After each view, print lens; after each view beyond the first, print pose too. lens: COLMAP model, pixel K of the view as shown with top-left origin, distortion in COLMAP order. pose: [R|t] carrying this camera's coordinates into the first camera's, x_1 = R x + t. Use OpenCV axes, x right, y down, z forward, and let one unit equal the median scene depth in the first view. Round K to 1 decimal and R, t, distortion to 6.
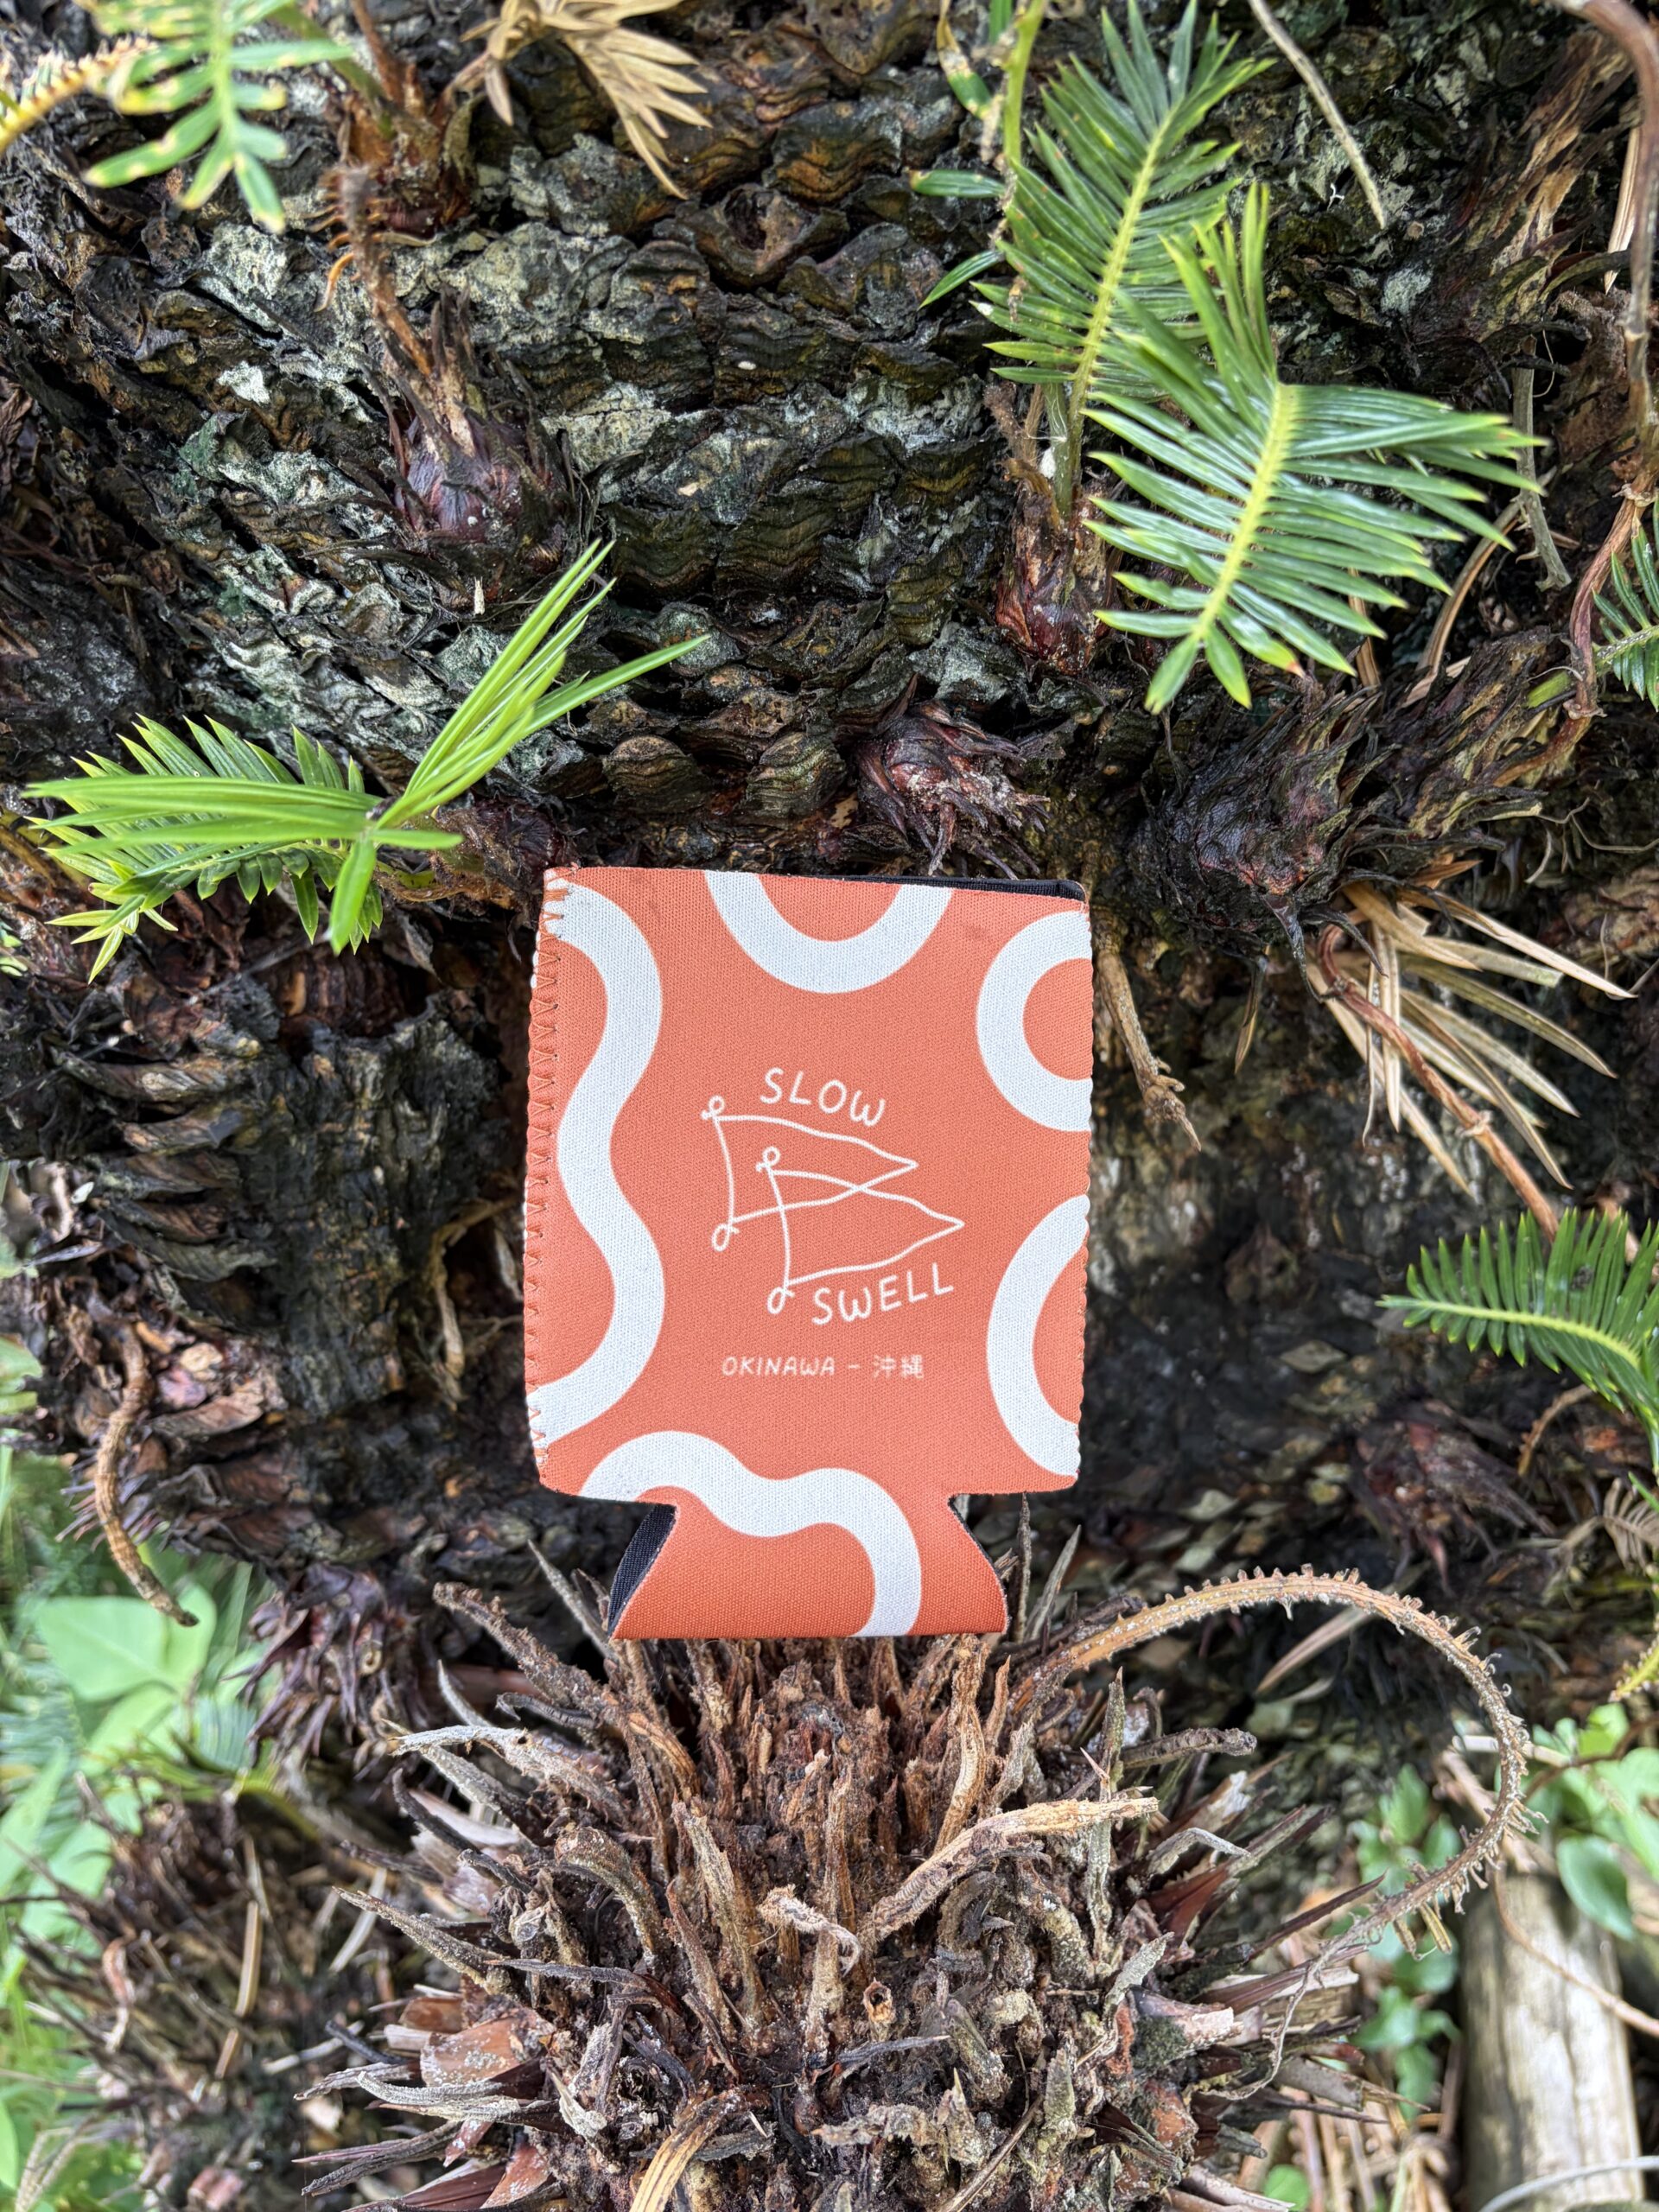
lens RADIAL K [[1431.3, 0, 857.2], [0, 1431.3, 1100.9], [0, 0, 1]] dist [-0.002827, 0.002546]
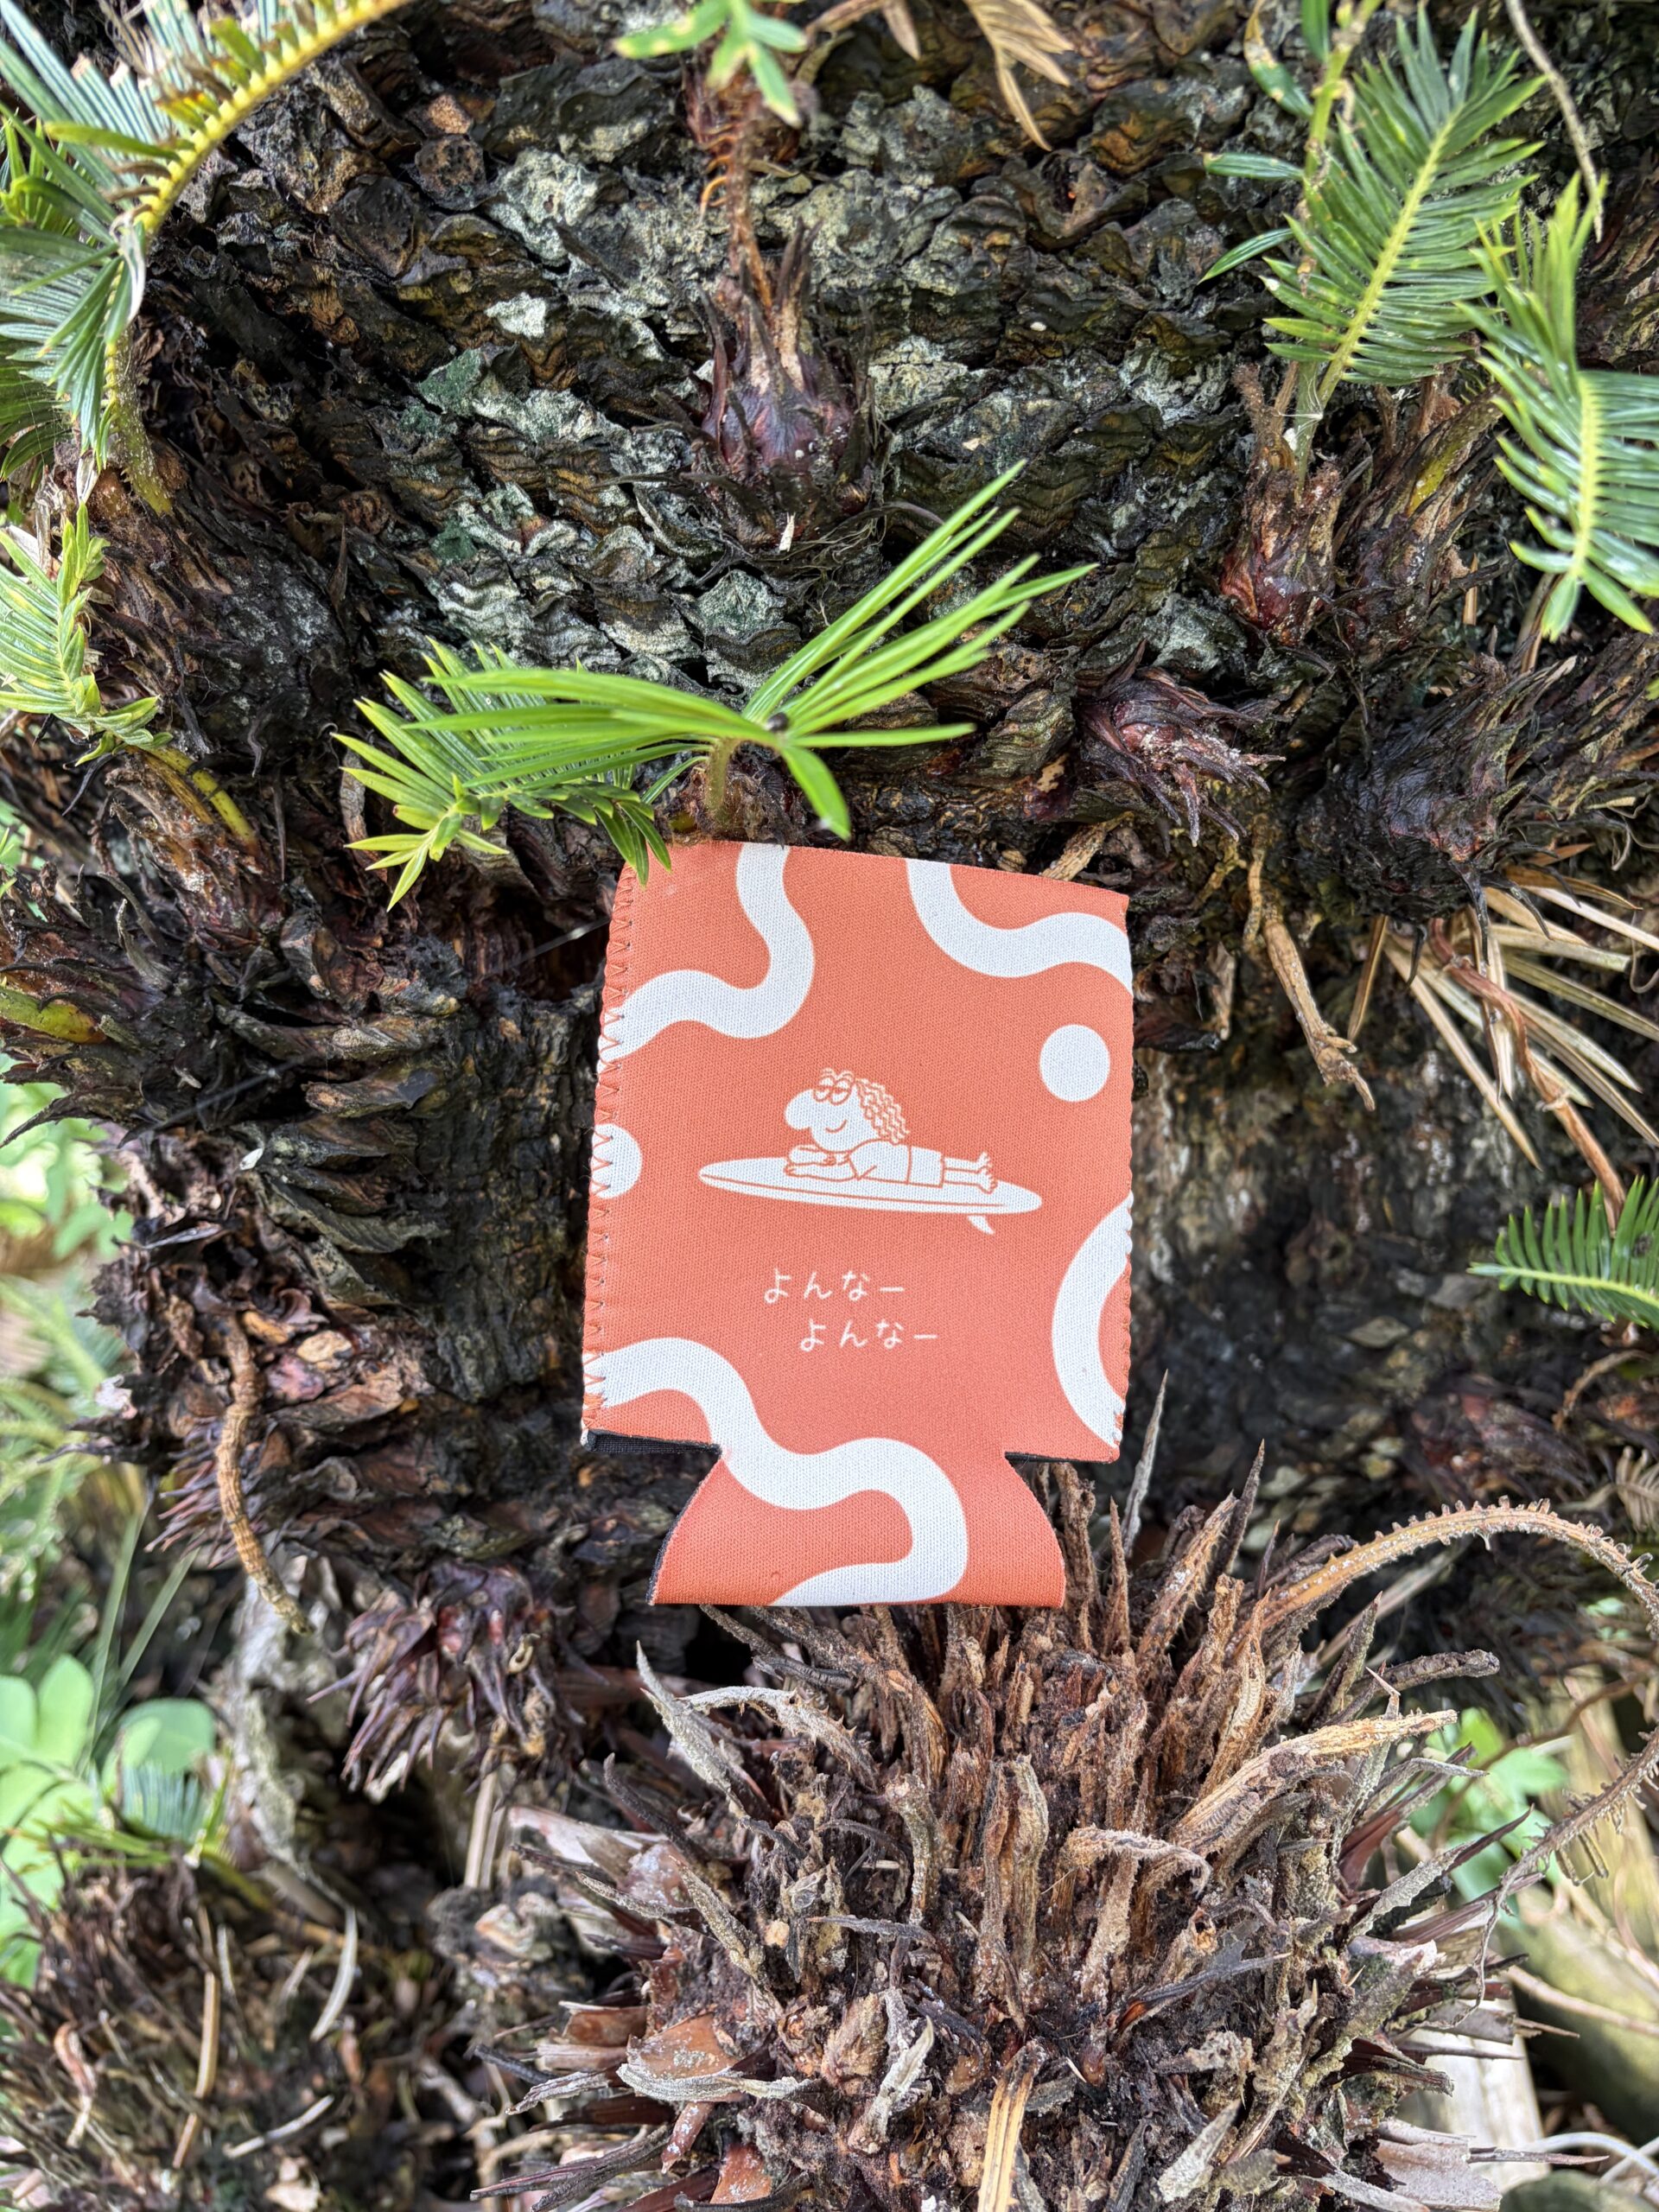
lens RADIAL K [[1431.3, 0, 857.2], [0, 1431.3, 1100.9], [0, 0, 1]] dist [-0.002827, 0.002546]
pose [[0.992075, -0.003222, 0.125604, -0.297906], [0.007882, 0.999298, -0.036626, 0.071744], [-0.125397, 0.037326, 0.991404, 0.012174]]
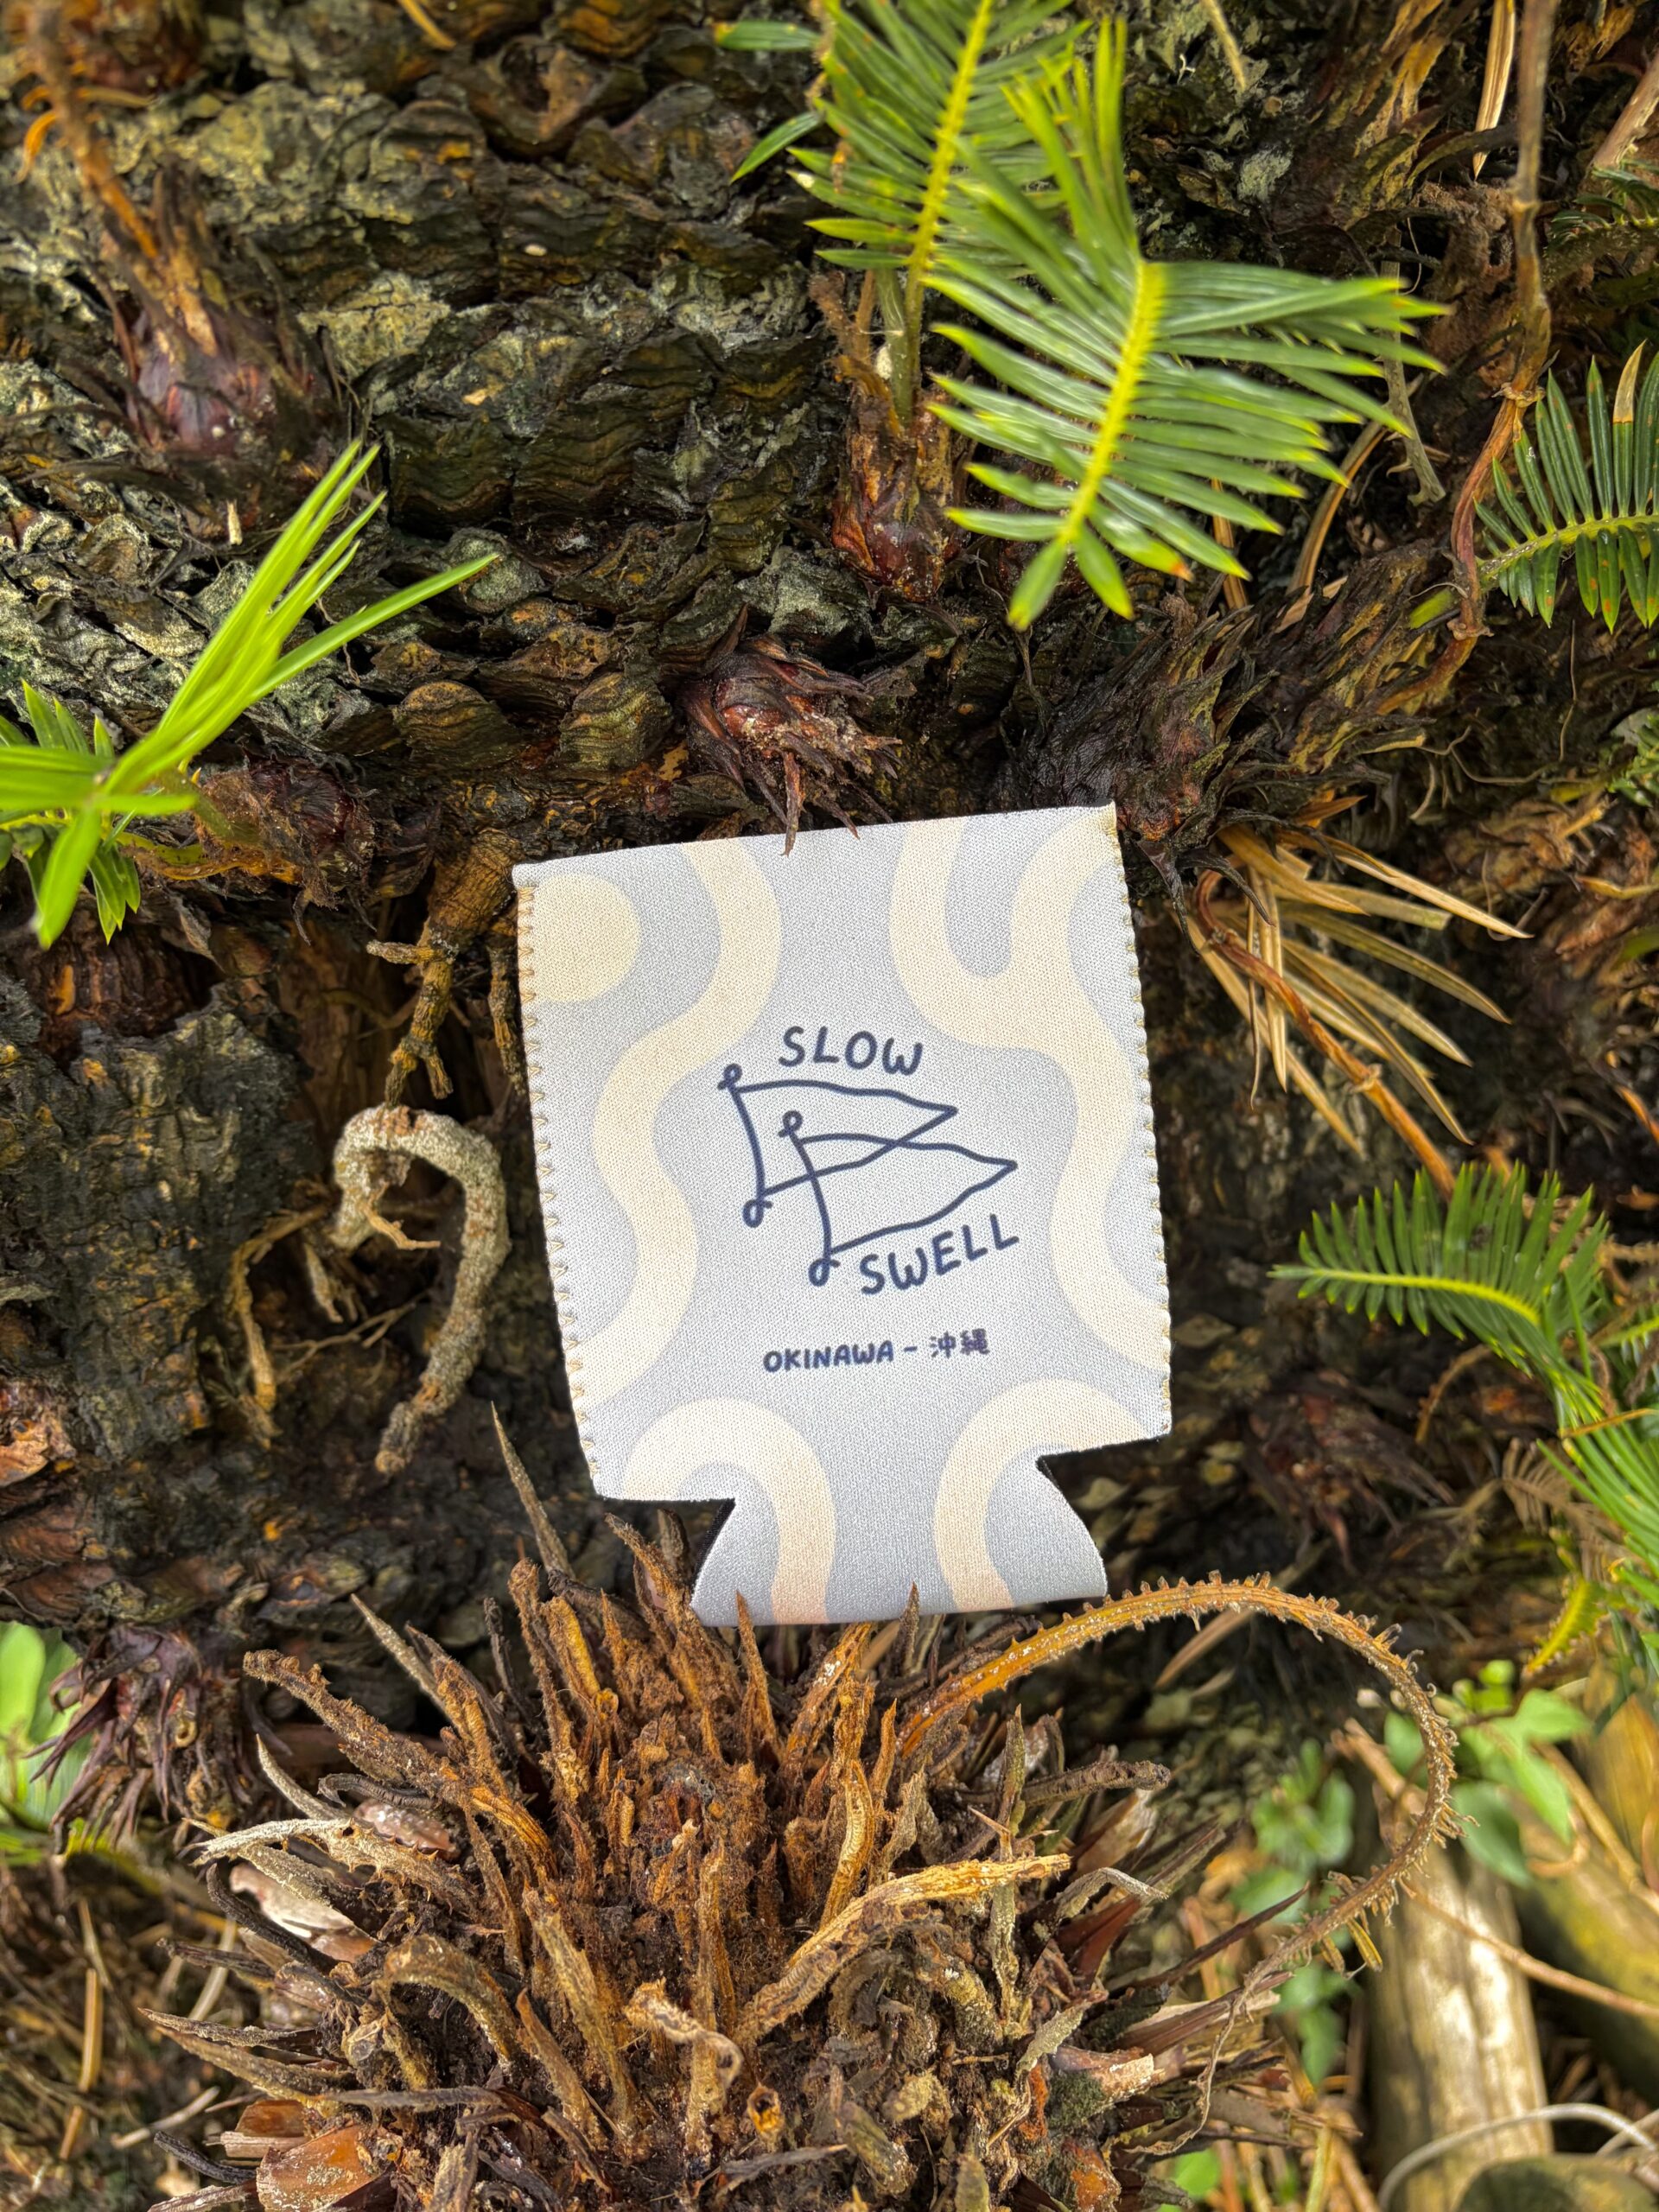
lens RADIAL K [[1462.7, 0, 798.1], [0, 1462.7, 1080.3], [0, 0, 1]] dist [-0.001654, 0.000219]
pose [[0.997467, -0.042213, 0.057248, 0.008888], [0.041767, 0.999087, 0.008966, -0.009293], [-0.057574, -0.006552, 0.998320, 0.086825]]
